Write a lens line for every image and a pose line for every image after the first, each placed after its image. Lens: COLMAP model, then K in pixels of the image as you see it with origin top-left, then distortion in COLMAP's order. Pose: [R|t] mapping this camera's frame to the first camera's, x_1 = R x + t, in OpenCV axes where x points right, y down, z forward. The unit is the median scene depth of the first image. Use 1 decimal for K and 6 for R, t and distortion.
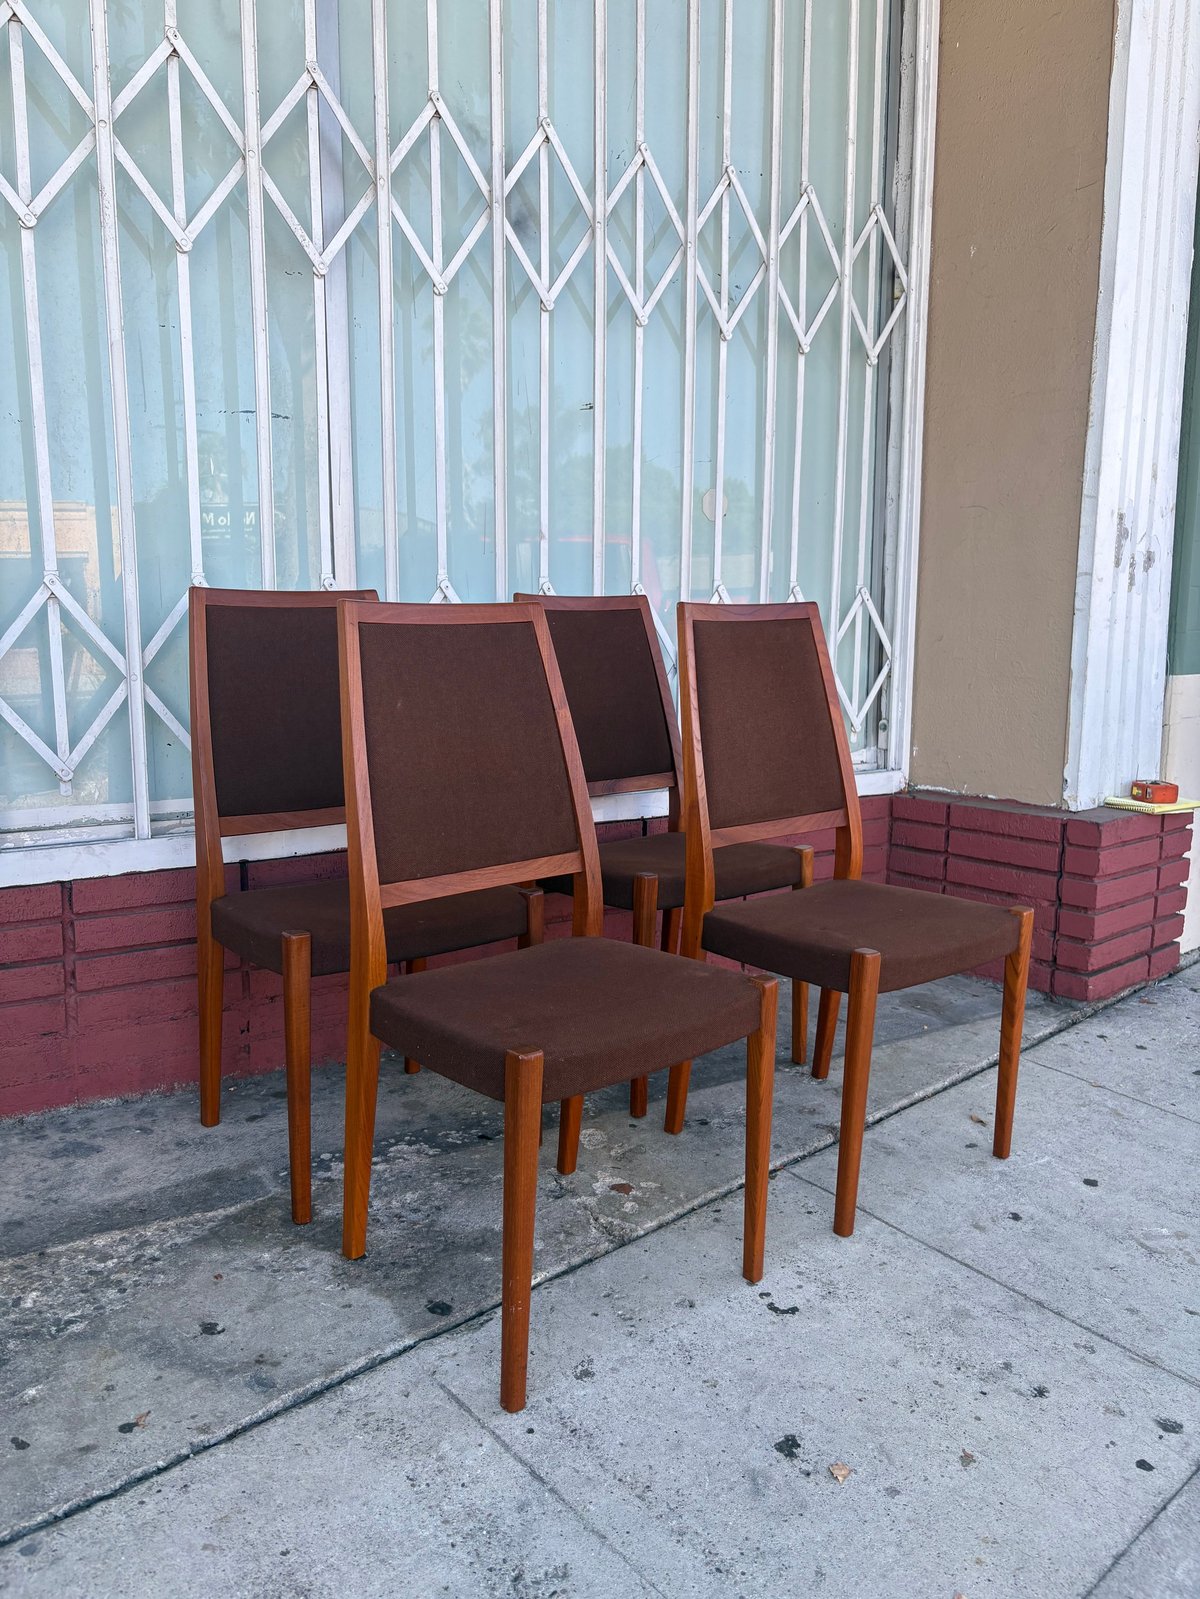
lens RADIAL K [[1215.5, 0, 603.3], [0, 1215.5, 799.8], [0, 0, 1]] dist [0.032471, -0.035224]
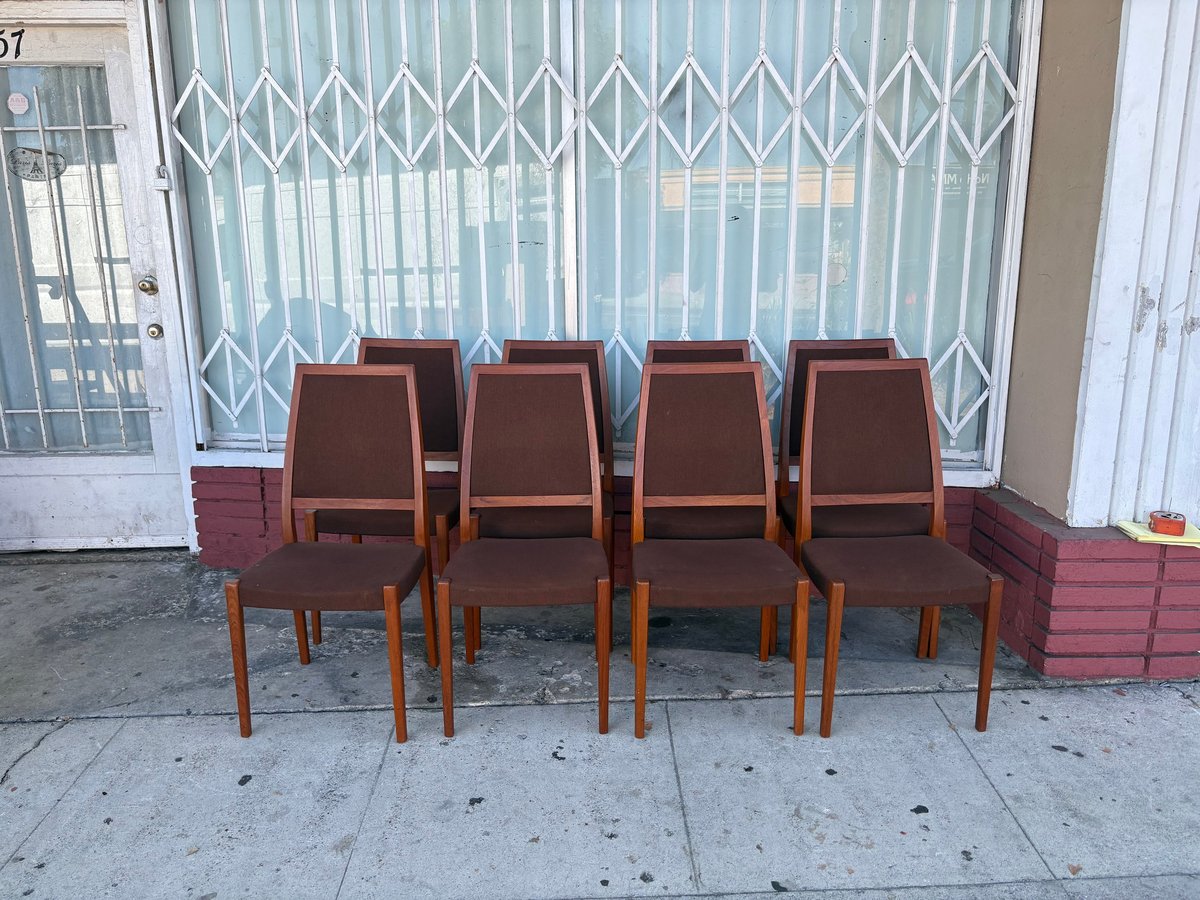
lens RADIAL K [[912.2, 0, 605.0], [0, 912.2, 452.9], [0, 0, 1]] dist [0.032471, -0.035224]
pose [[0.765646, 0.133834, -0.629186, 0.778458], [-0.091277, 0.990824, 0.099685, -0.149278], [0.636754, -0.018893, 0.770836, -0.032429]]
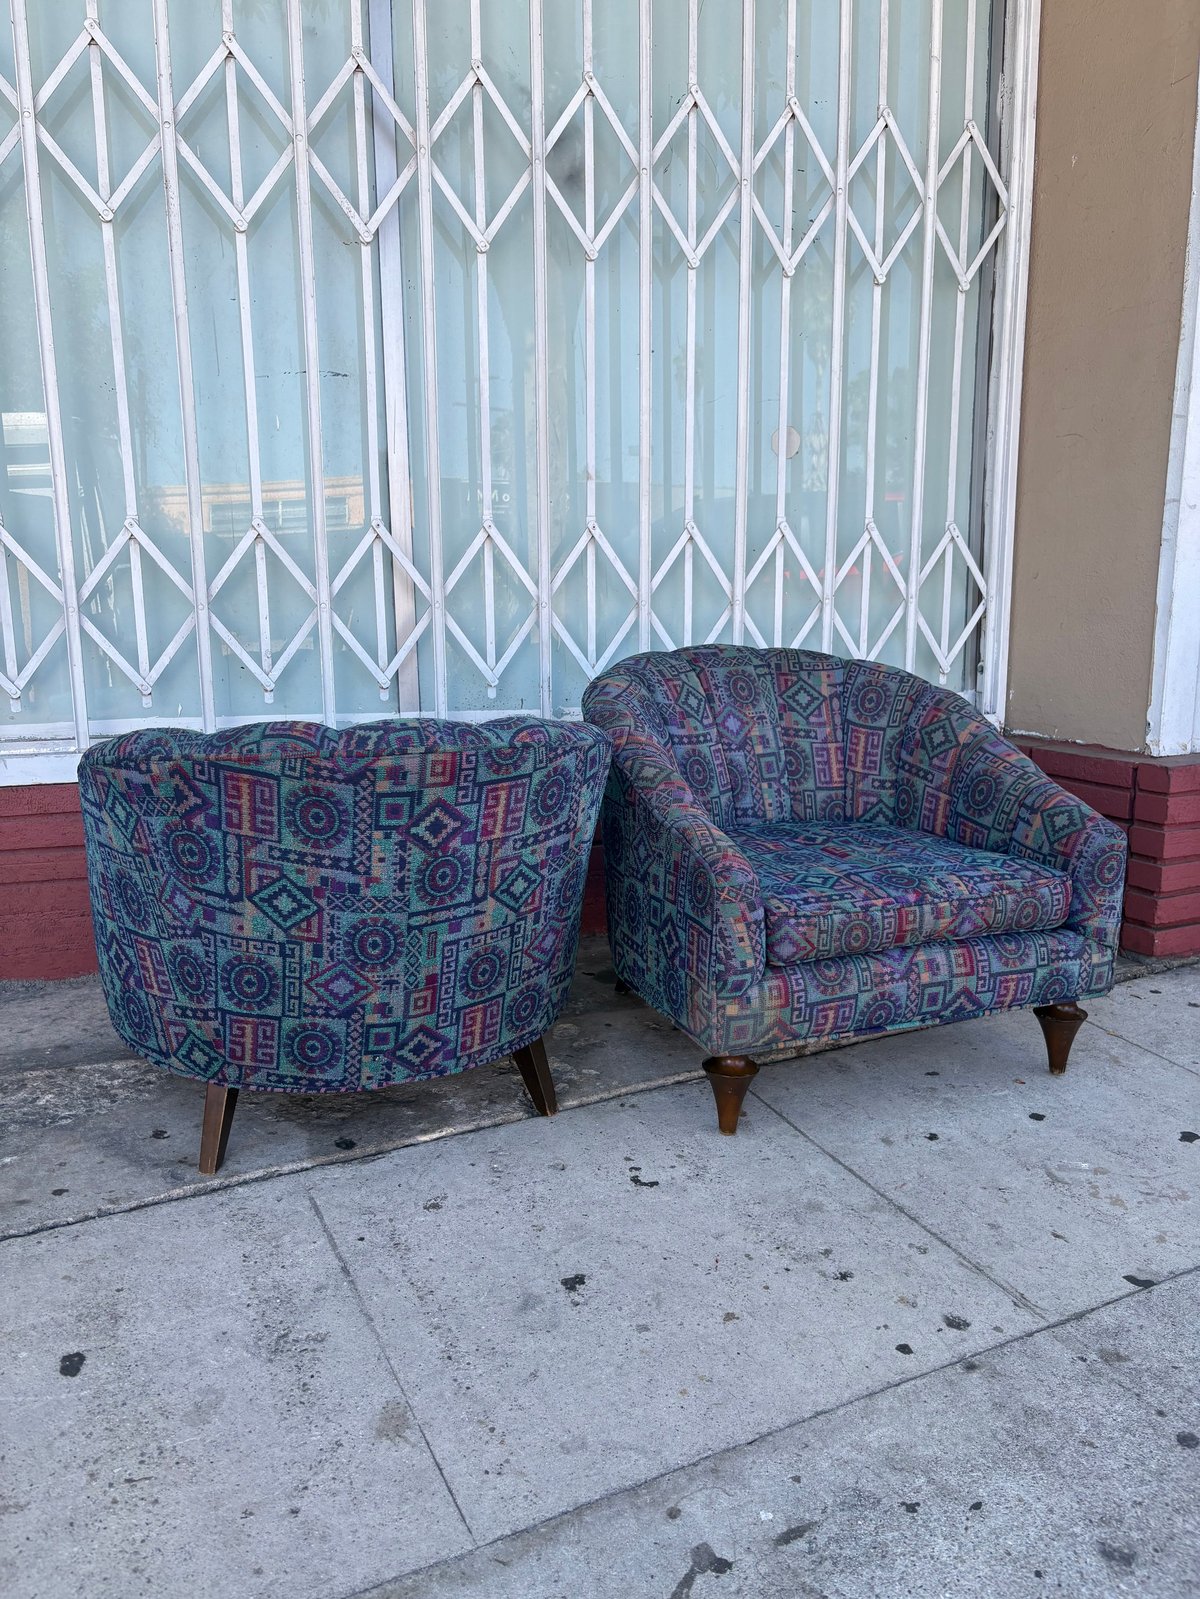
lens RADIAL K [[1215.5, 0, 600.3], [0, 1215.5, 815.9], [0, 0, 1]] dist [0.032471, -0.035224]
pose [[0.964623, 0.038779, -0.260767, 0.283939], [-0.029797, 0.998821, 0.038313, 0.041251], [0.261945, -0.029187, 0.964641, -0.028802]]
